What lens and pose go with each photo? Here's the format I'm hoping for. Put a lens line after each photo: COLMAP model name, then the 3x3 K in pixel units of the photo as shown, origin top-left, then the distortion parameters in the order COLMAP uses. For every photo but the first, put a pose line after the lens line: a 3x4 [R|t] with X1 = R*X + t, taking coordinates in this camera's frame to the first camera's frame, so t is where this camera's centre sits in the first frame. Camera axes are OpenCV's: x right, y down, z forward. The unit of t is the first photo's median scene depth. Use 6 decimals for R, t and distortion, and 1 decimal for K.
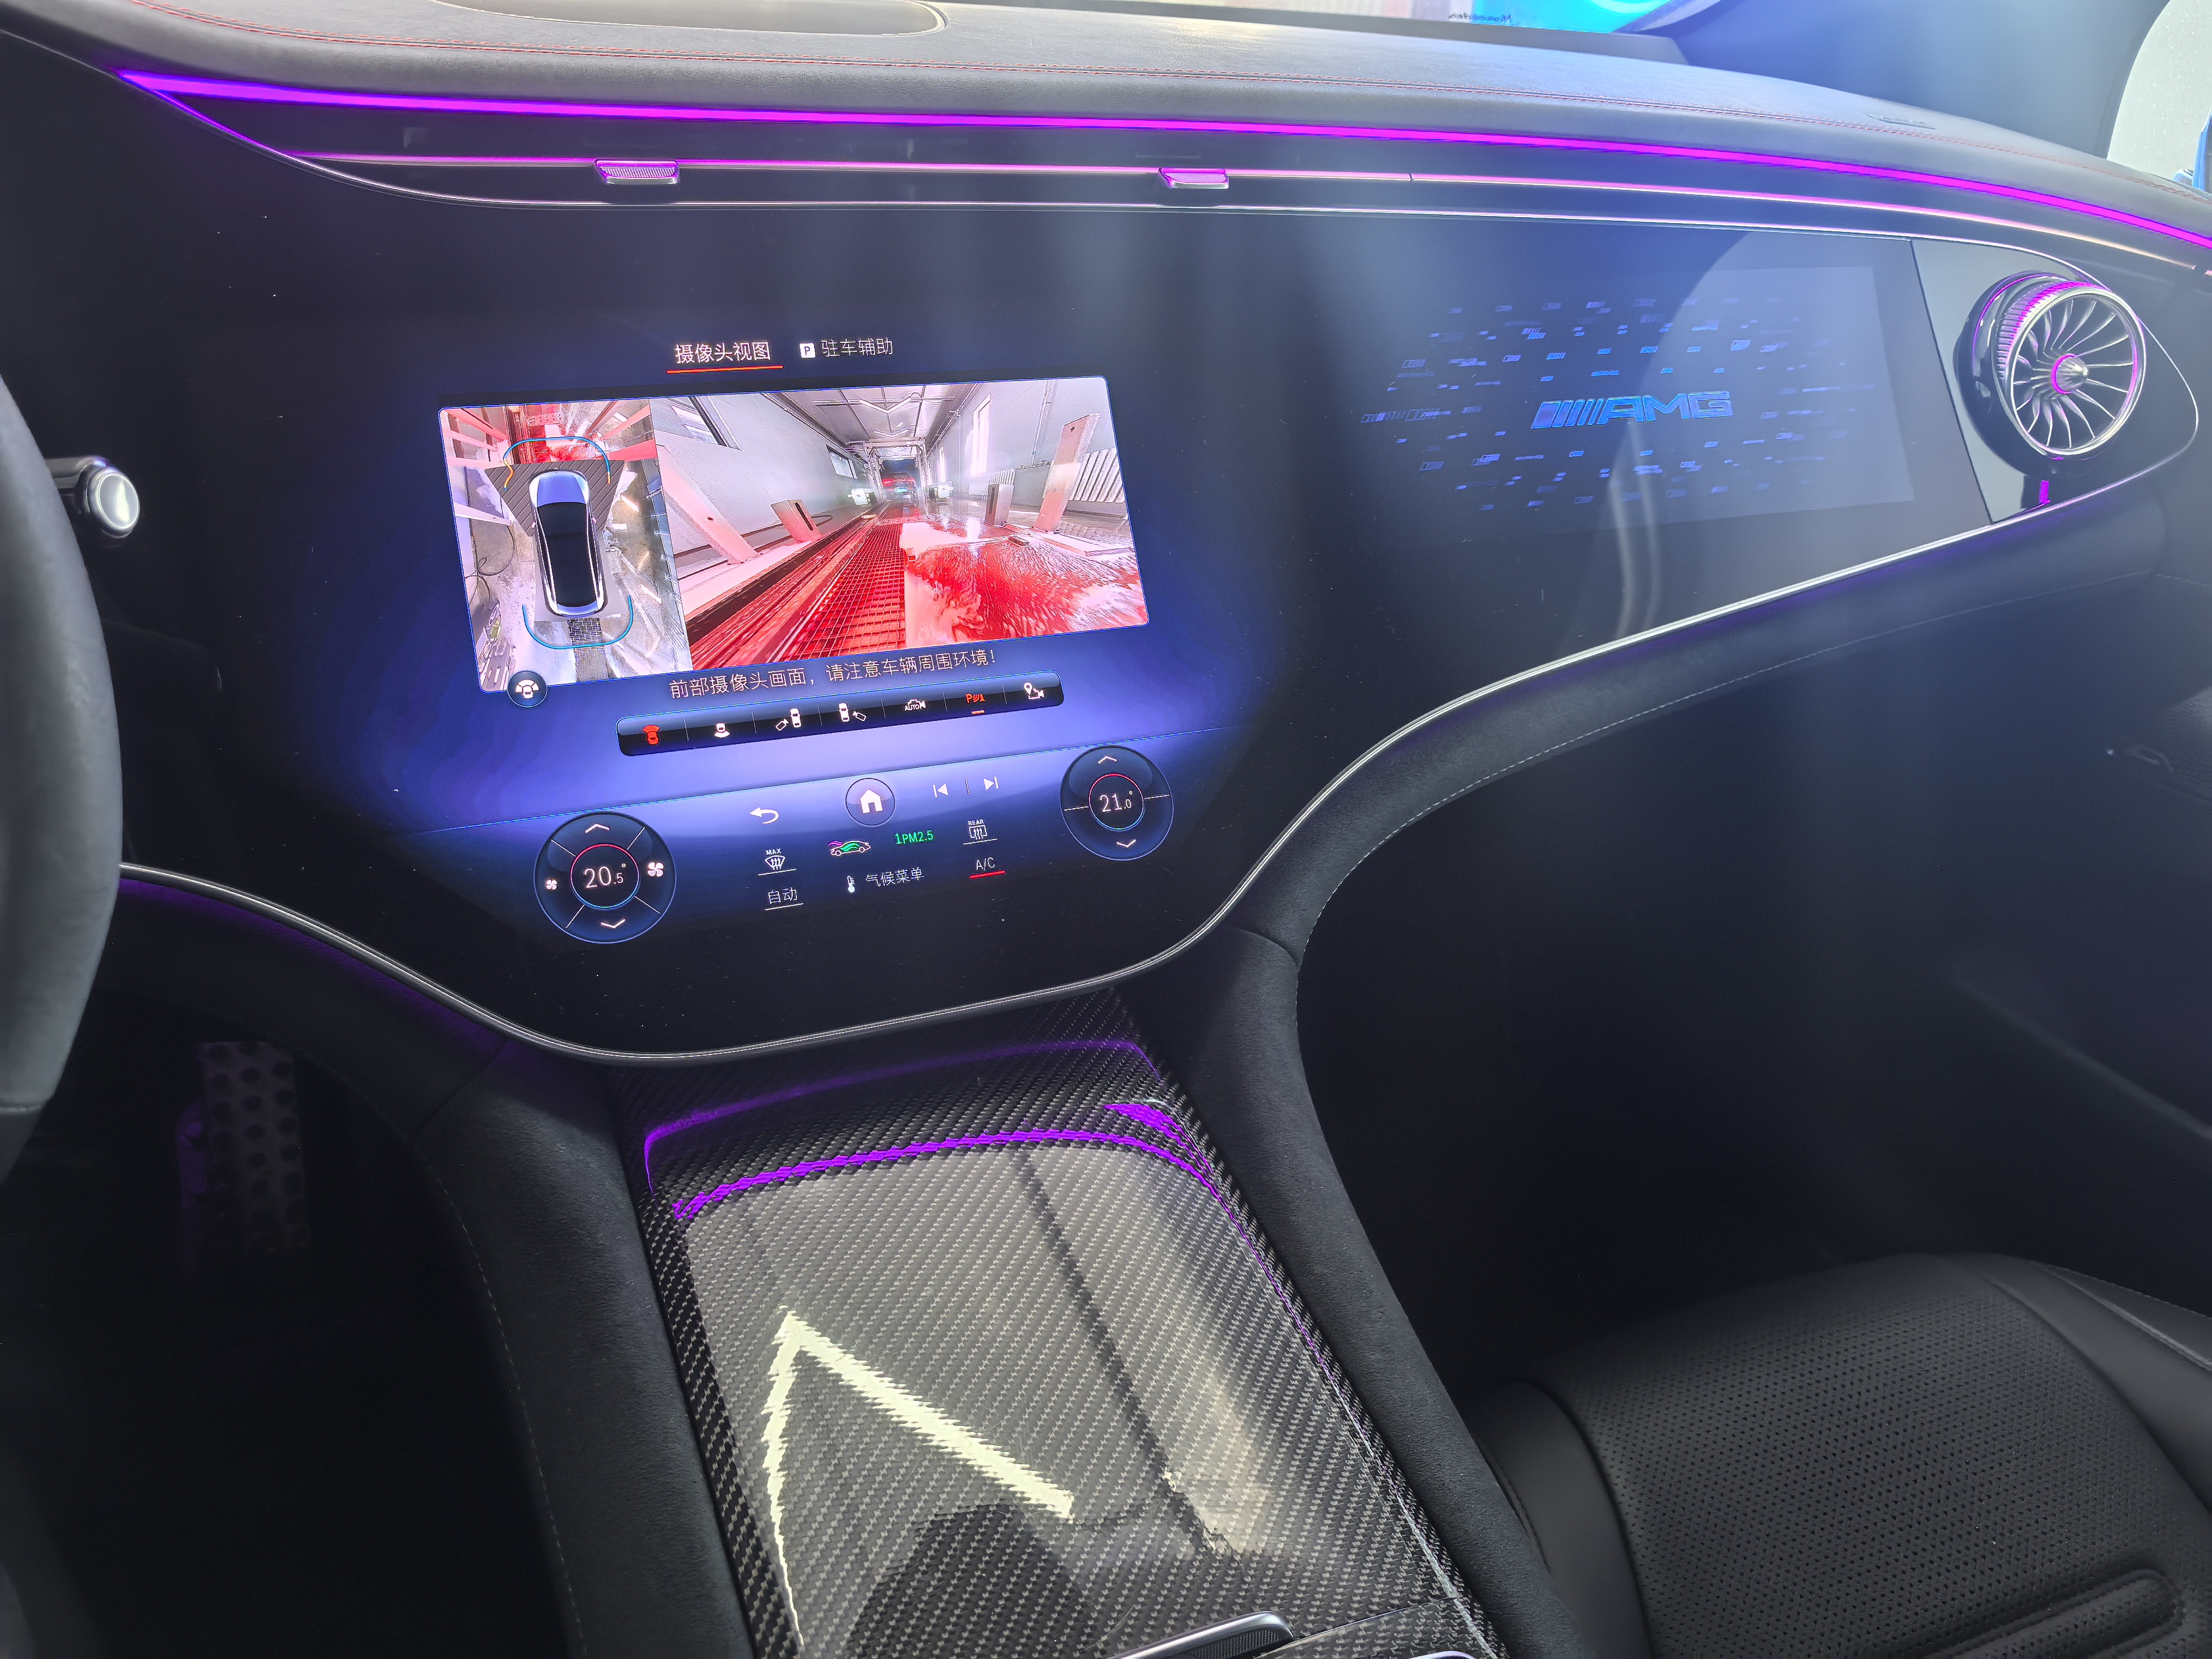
lens RADIAL K [[1773.2, 0, 1131.1], [0, 1773.2, 842.3], [0, 0, 1]] dist [0.024207, -0.073294]
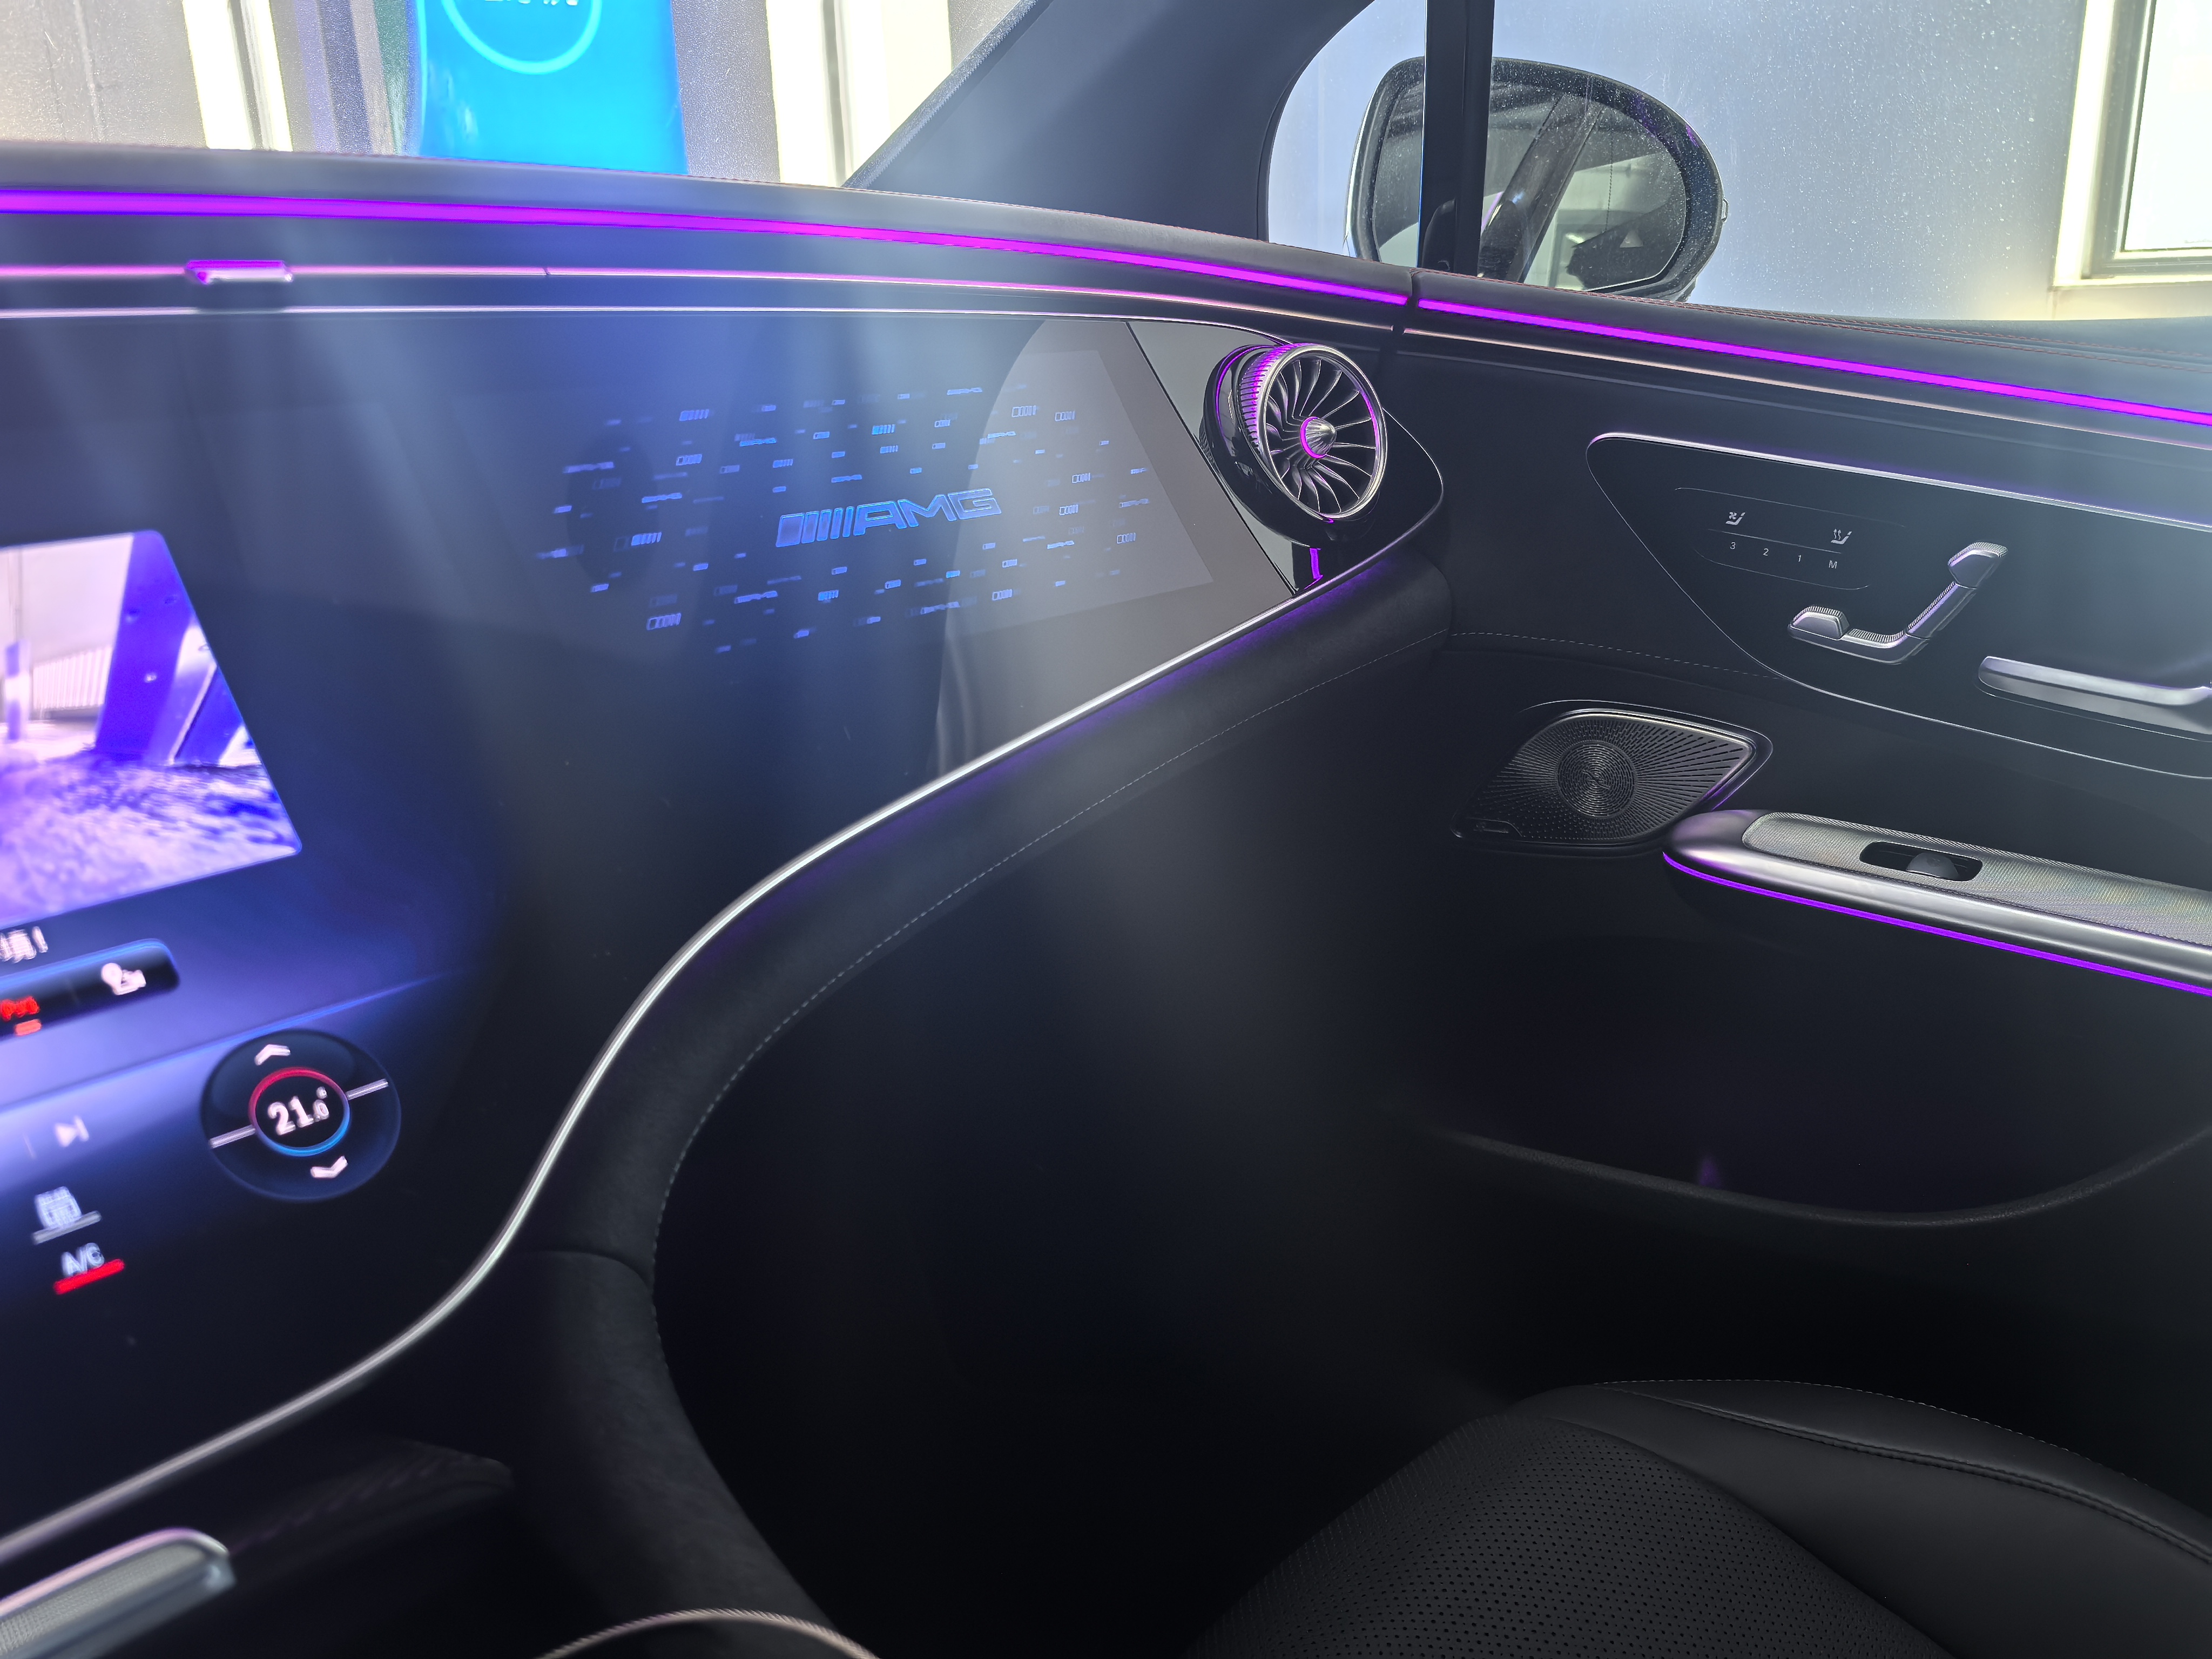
lens RADIAL K [[1773.2, 0, 1112.2], [0, 1773.2, 838.3], [0, 0, 1]] dist [0.024207, -0.073294]
pose [[0.902670, -0.215001, 0.372775, 0.039461], [0.288002, 0.945476, -0.152083, 0.067428], [-0.319752, 0.244641, 0.915374, 0.287024]]
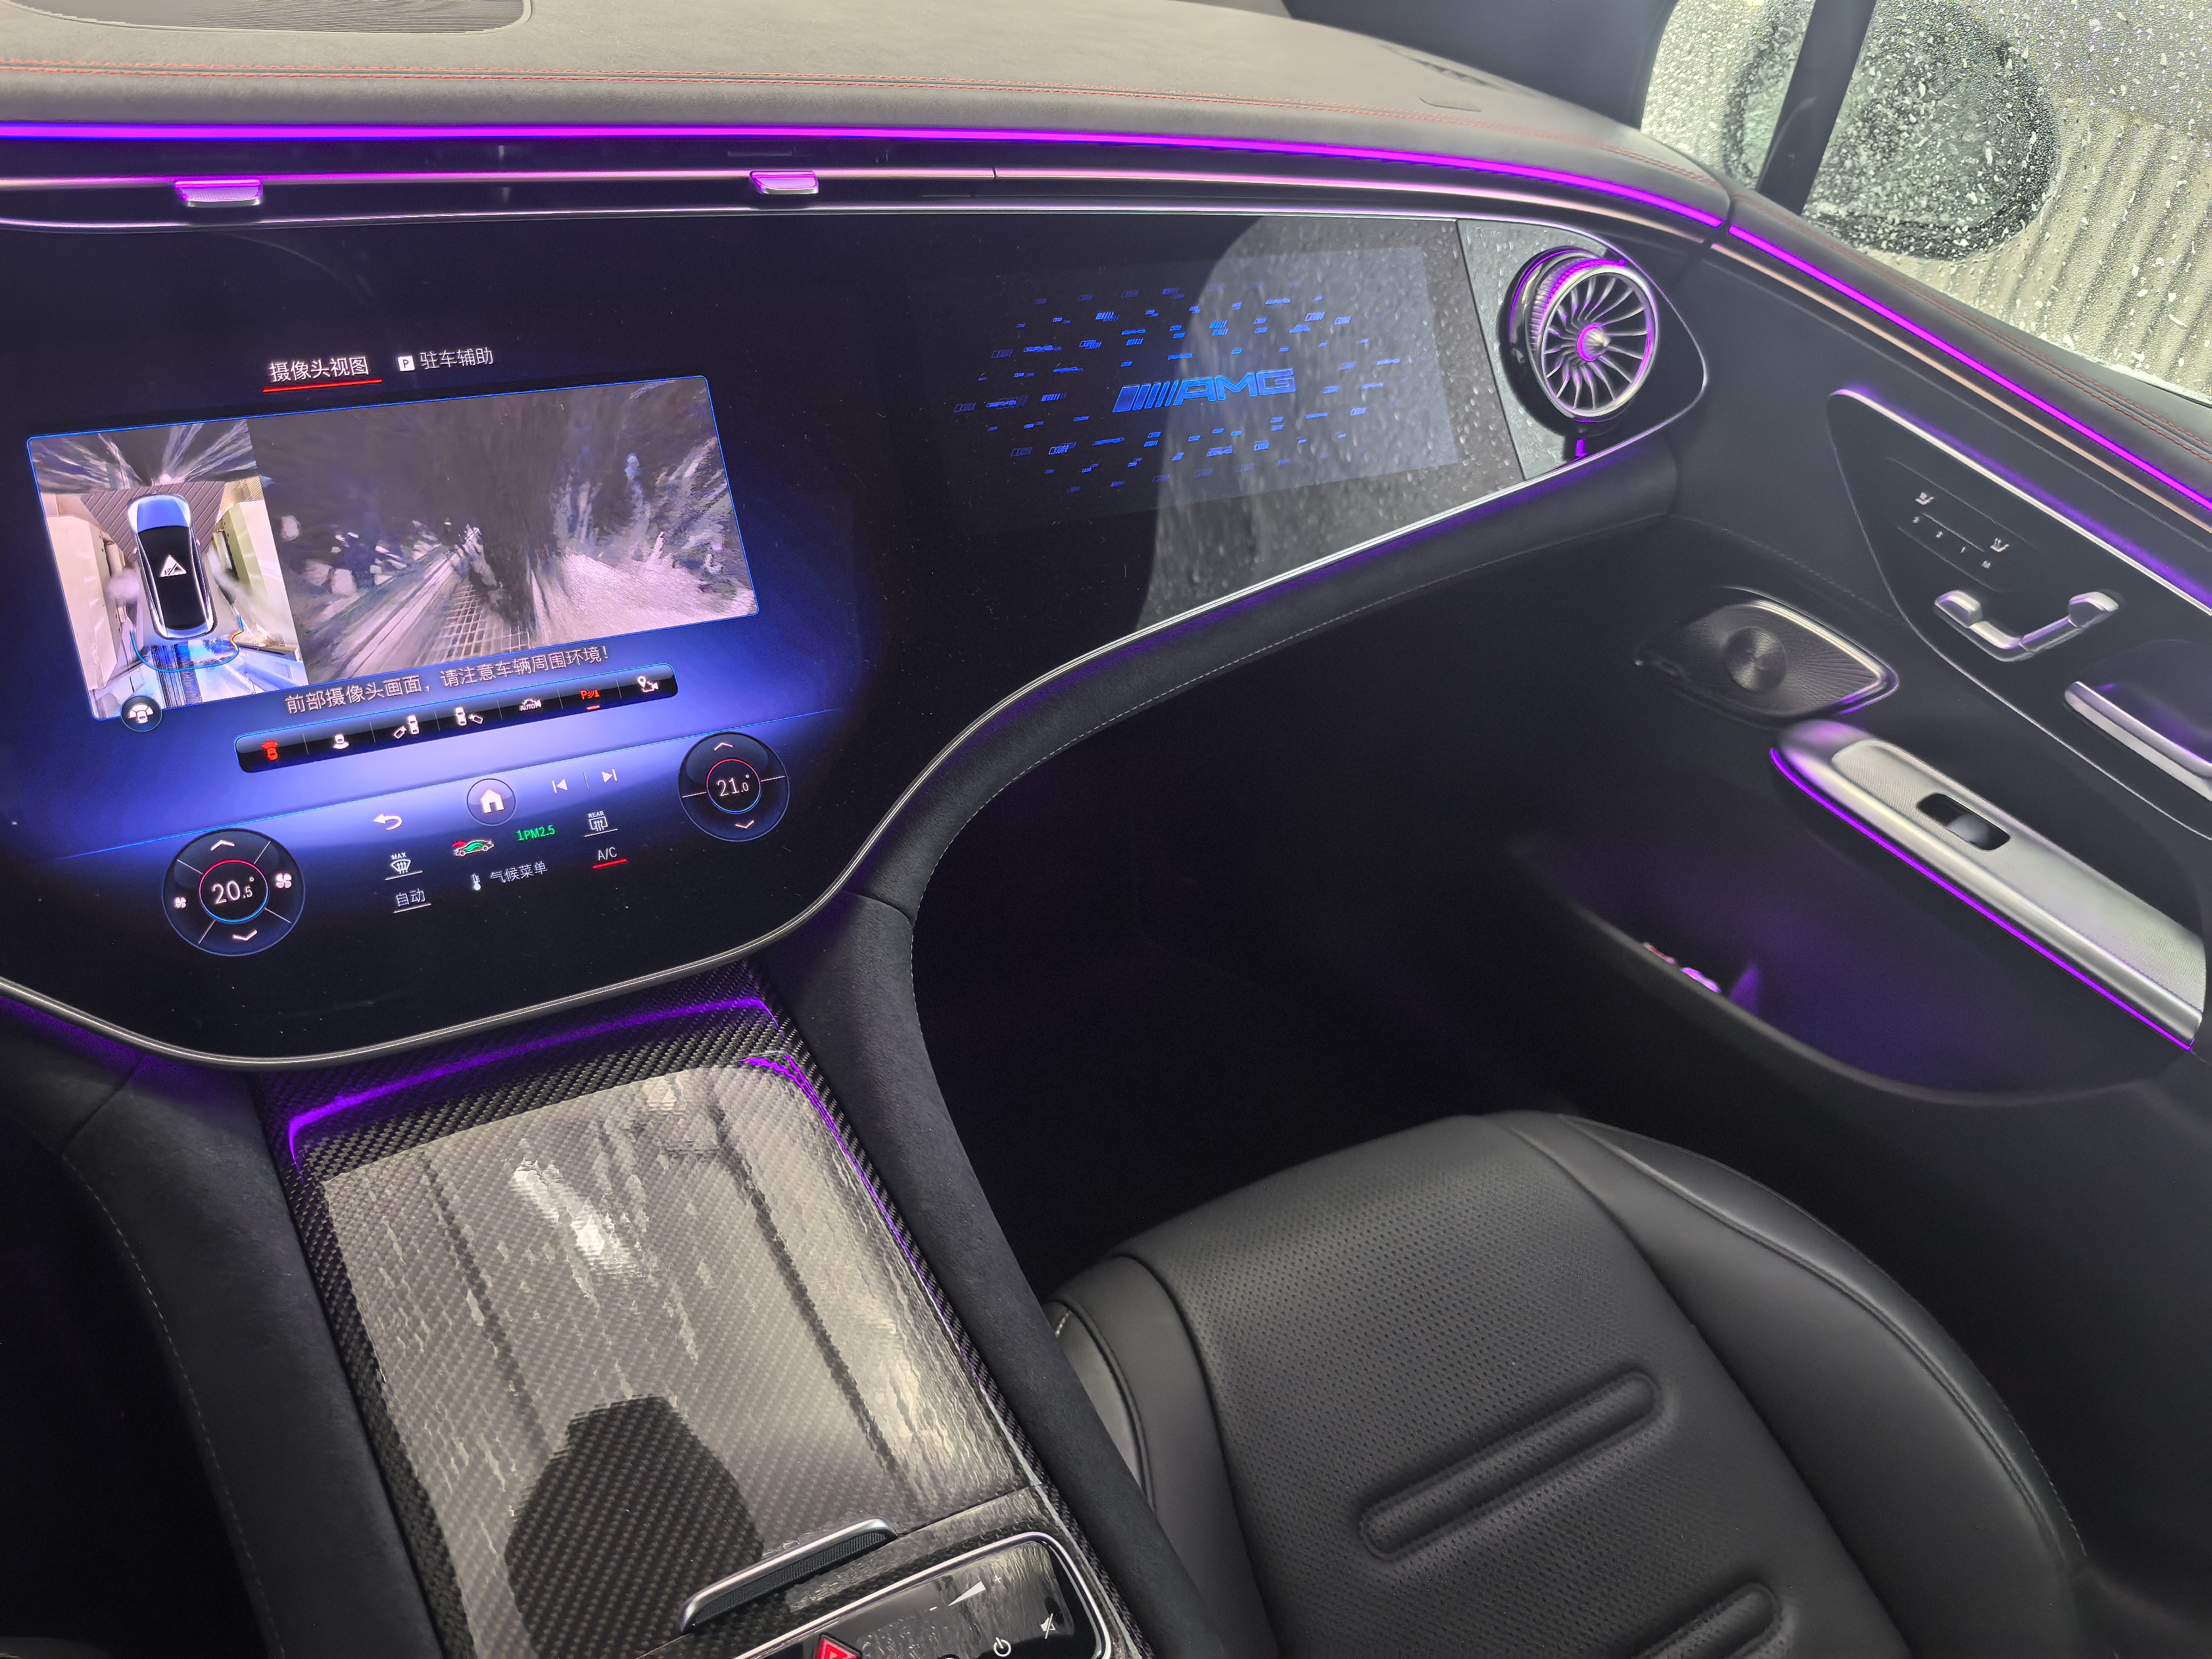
lens RADIAL K [[1773.2, 0, 1122.0], [0, 1773.2, 837.0], [0, 0, 1]] dist [0.024207, -0.073294]
pose [[0.984208, -0.040148, 0.172404, 0.037494], [0.022706, 0.994527, 0.101978, -0.097366], [-0.175555, -0.096453, 0.979733, -0.107378]]
